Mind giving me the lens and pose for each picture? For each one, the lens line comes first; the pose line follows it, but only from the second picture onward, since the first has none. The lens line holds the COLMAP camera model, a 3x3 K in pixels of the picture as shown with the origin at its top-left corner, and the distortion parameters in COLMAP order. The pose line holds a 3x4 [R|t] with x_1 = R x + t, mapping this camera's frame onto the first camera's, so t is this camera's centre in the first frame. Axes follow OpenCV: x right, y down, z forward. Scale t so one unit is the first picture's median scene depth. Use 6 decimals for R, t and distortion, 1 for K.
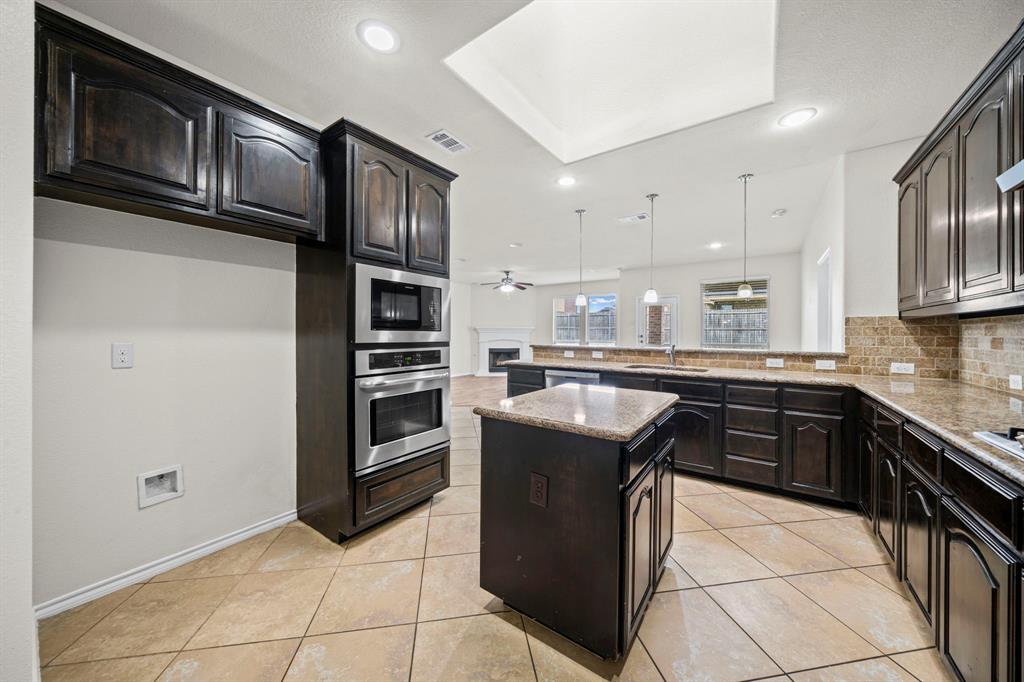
lens RADIAL K [[354.4, 0, 510.2], [0, 354.4, 334.4], [0, 0, 1]] dist [-0.000668, 0.000060]
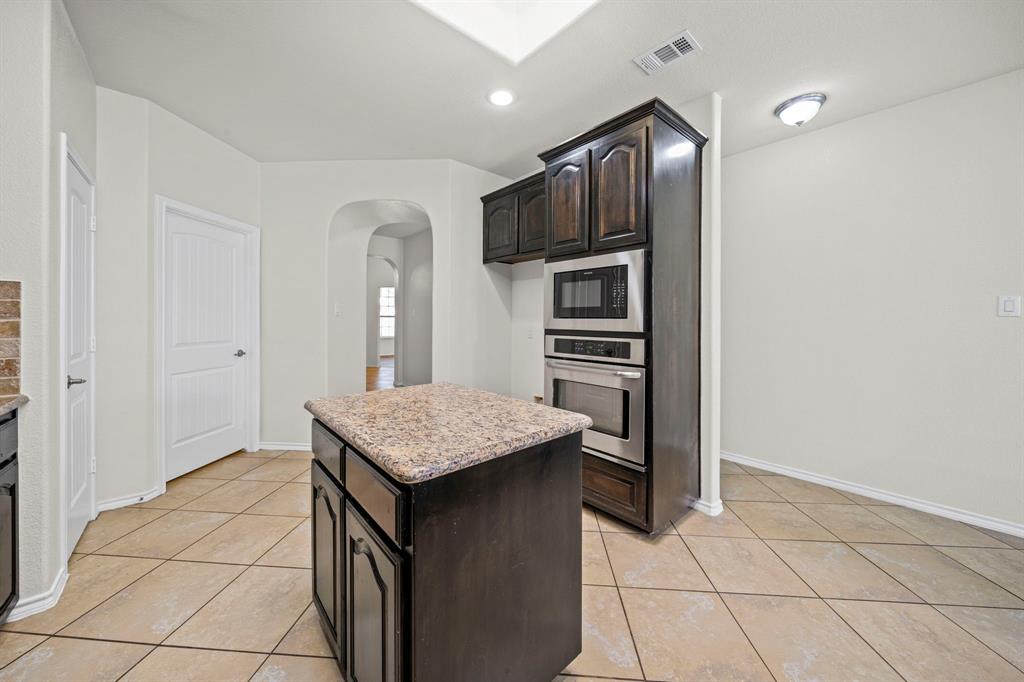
lens RADIAL K [[354.4, 0, 484.2], [0, 354.4, 322.5], [0, 0, 1]] dist [-0.000668, 0.000060]
pose [[-0.264735, 0.003790, -0.964314, 0.686227], [-0.004558, 0.999976, 0.005181, -0.002843], [0.964310, 0.005767, -0.264711, 0.953460]]
